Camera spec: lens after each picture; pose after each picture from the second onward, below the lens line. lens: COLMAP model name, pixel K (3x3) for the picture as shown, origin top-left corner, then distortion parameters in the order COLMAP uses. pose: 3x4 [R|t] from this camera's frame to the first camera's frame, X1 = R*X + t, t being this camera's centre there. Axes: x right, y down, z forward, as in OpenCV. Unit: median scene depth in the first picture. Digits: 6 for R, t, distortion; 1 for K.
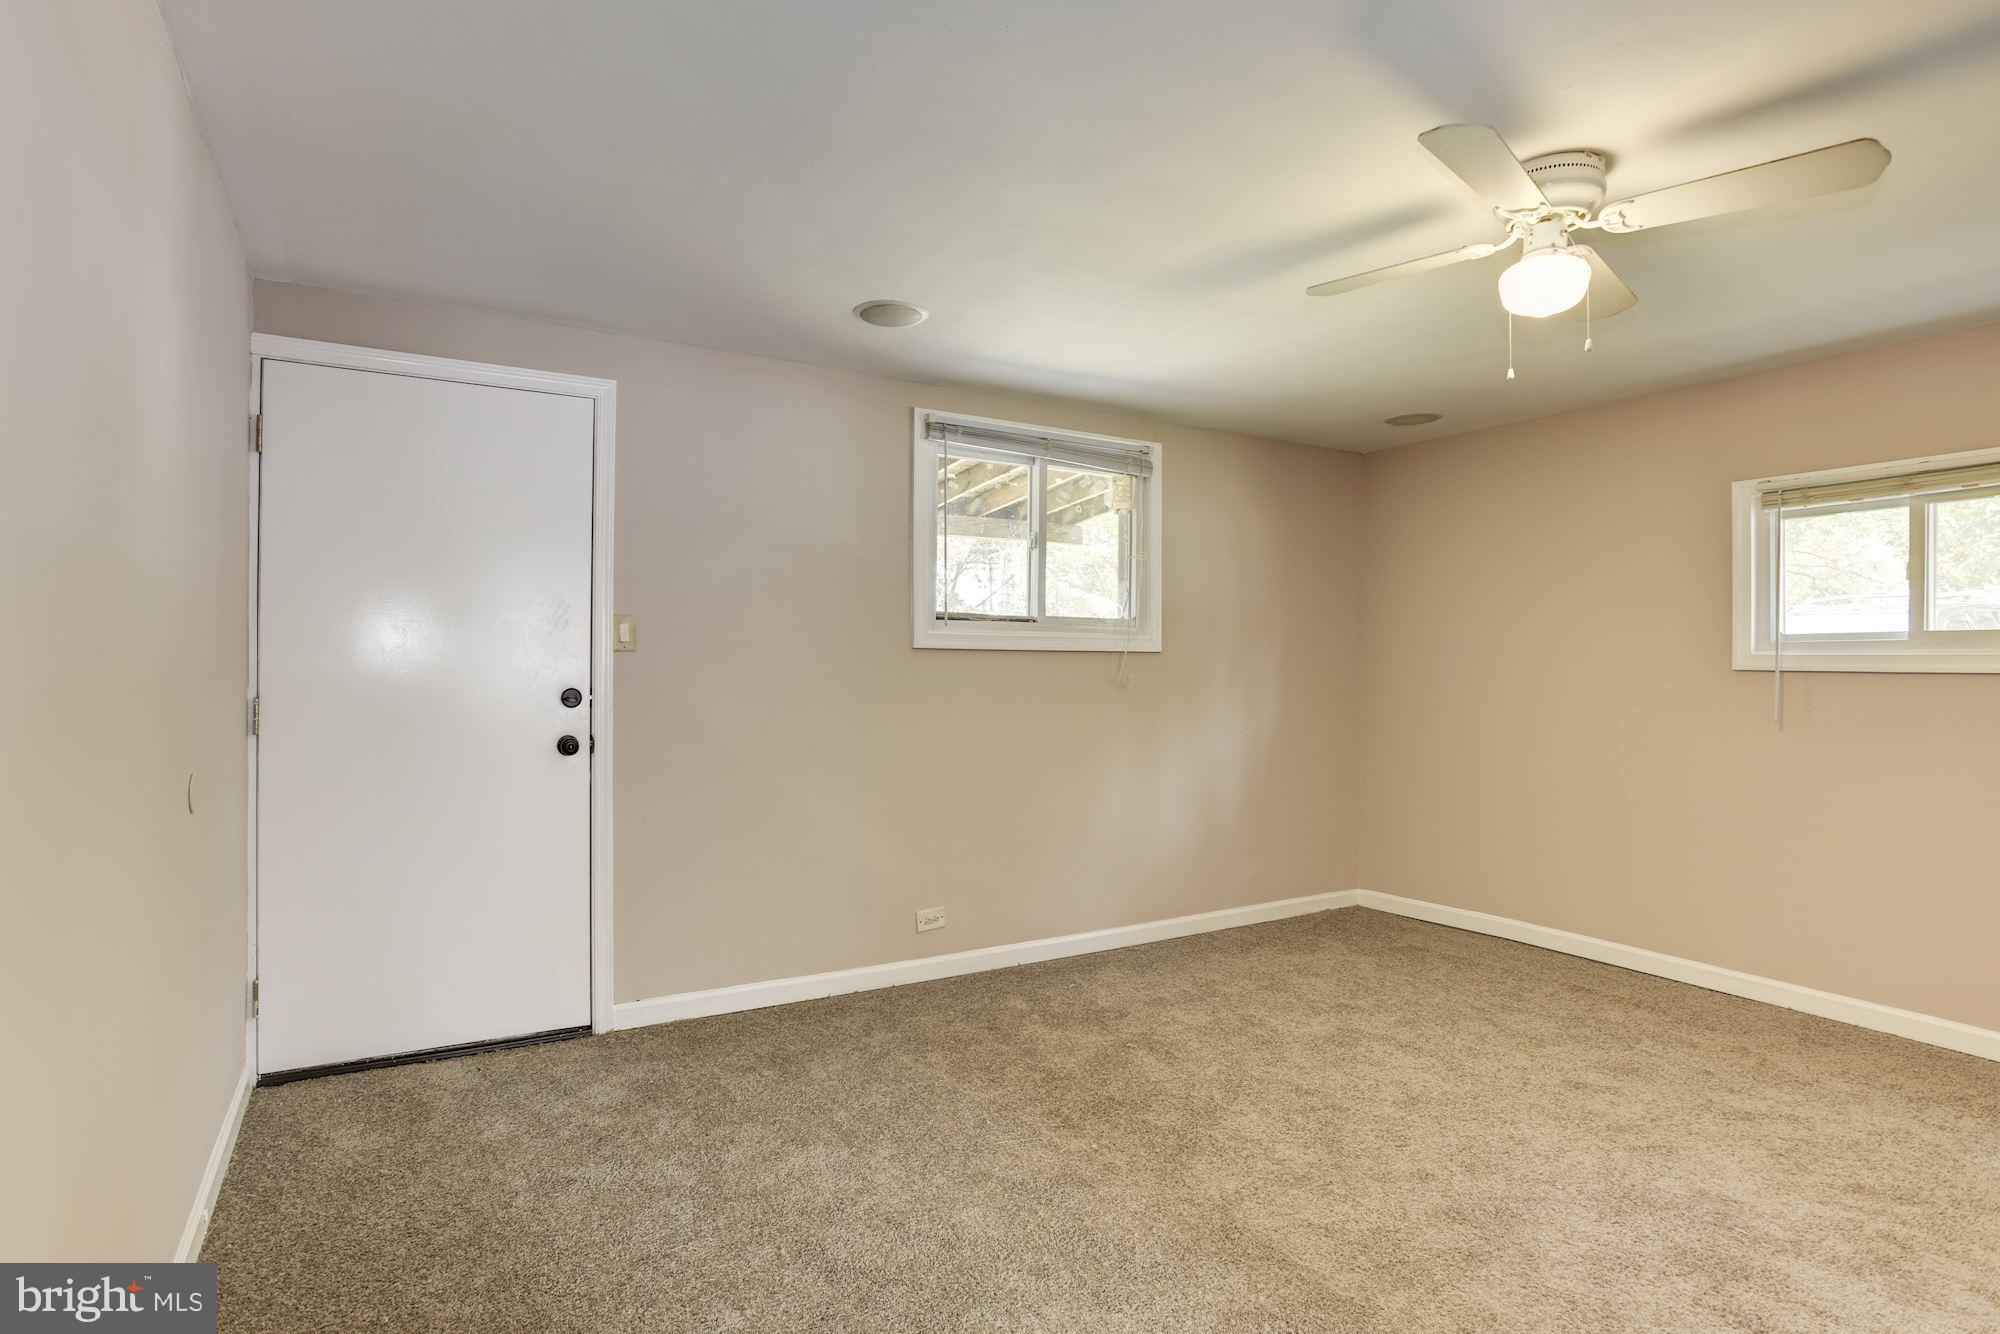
lens RADIAL K [[975.3, 0, 981.0], [0, 975.3, 665.2], [0, 0, 1]] dist [-0.022713, 0.027060]
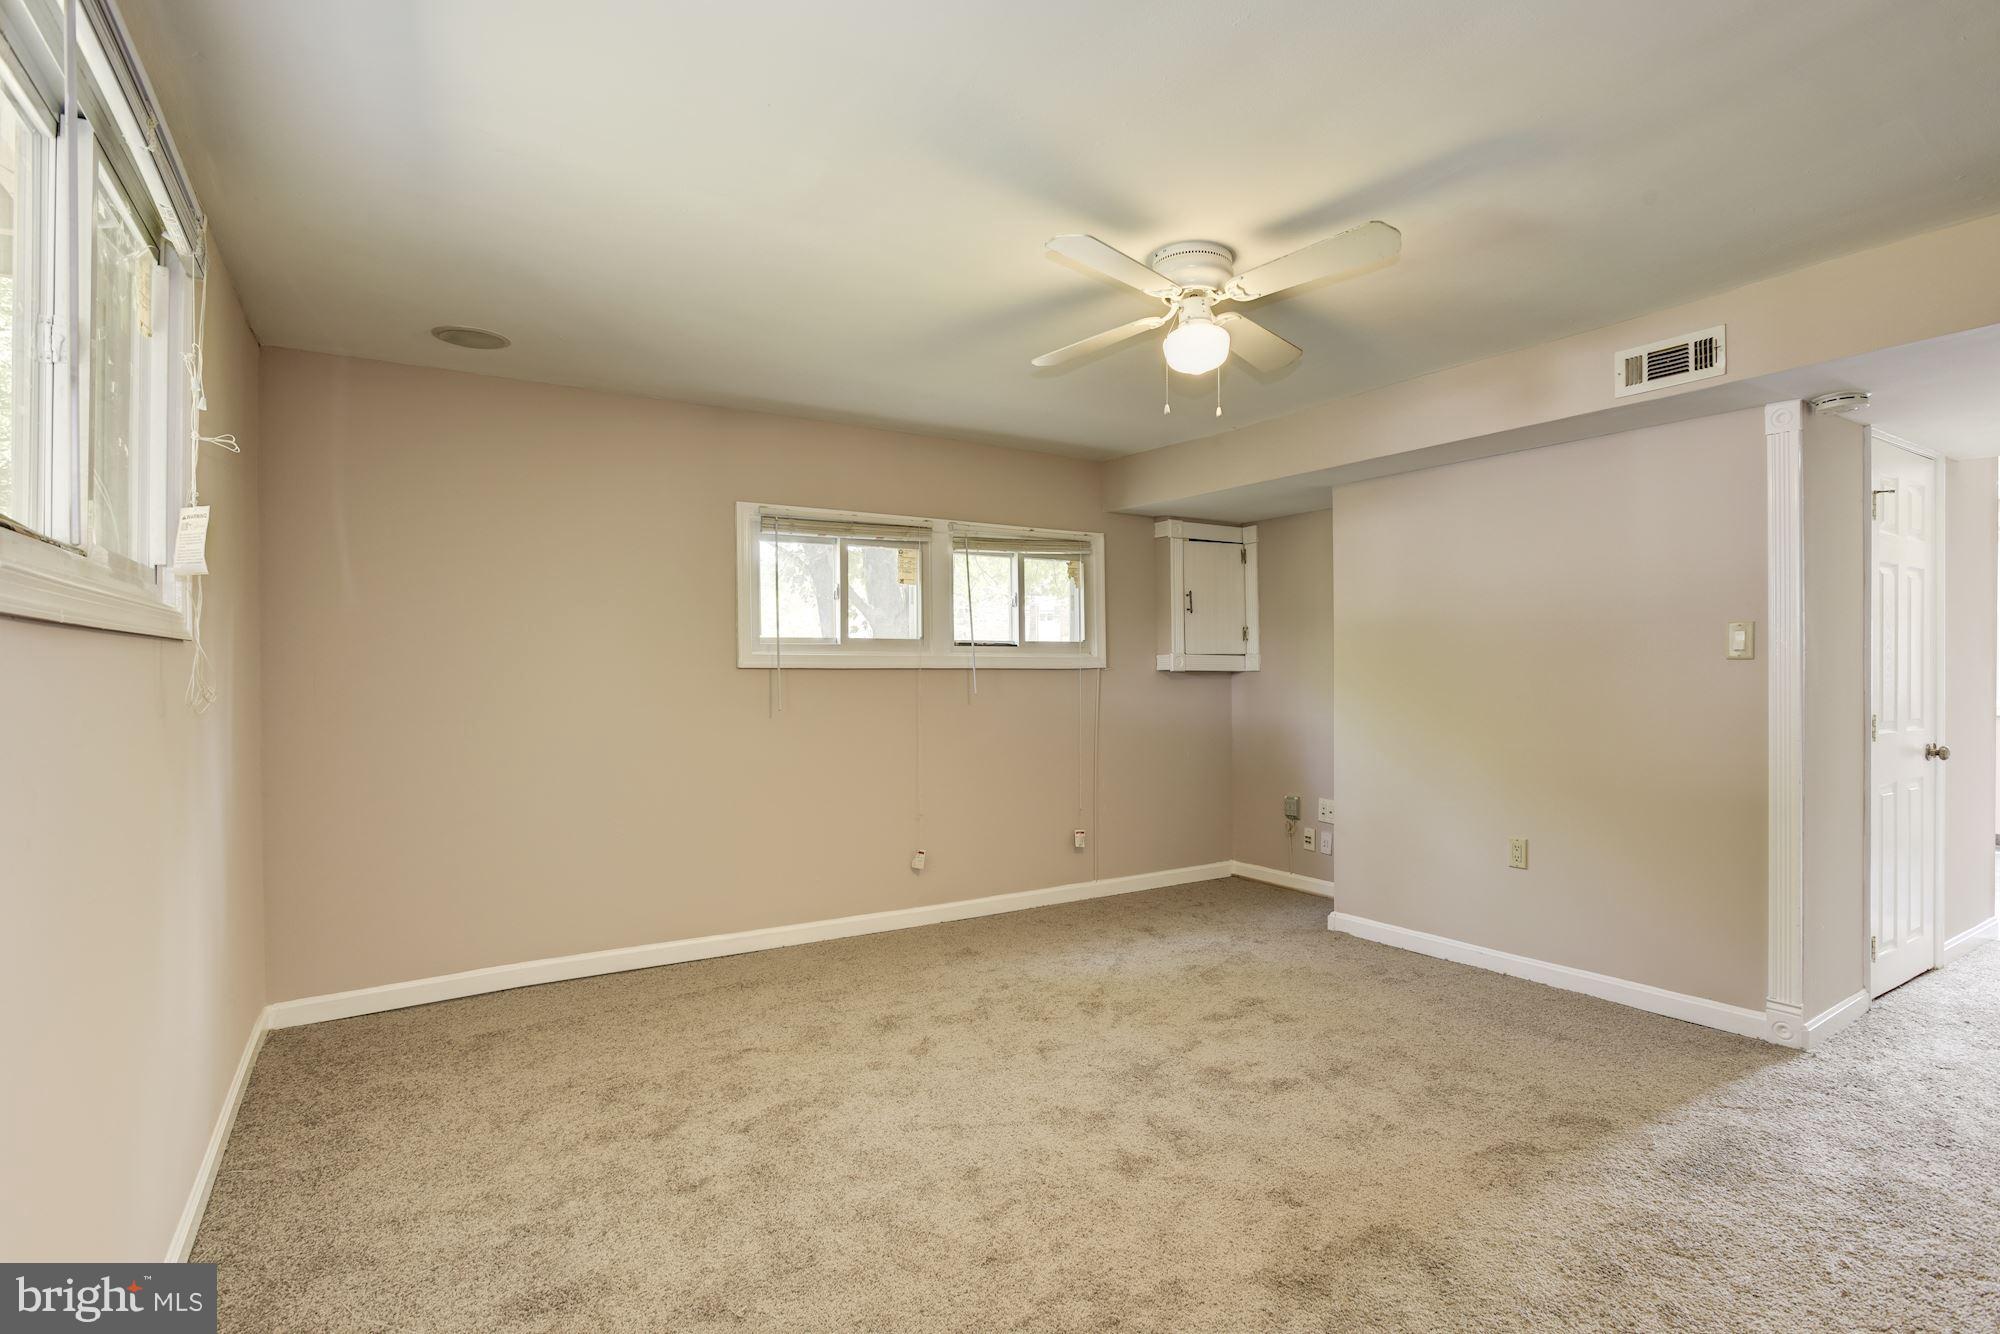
lens RADIAL K [[979.3, 0, 1016.3], [0, 979.3, 671.6], [0, 0, 1]] dist [-0.030541, 0.031276]
pose [[-0.012856, -0.016463, 0.999782, -0.480781], [-0.001539, 0.999864, 0.016444, -0.012930], [-0.999916, -0.001327, -0.012879, 0.909280]]
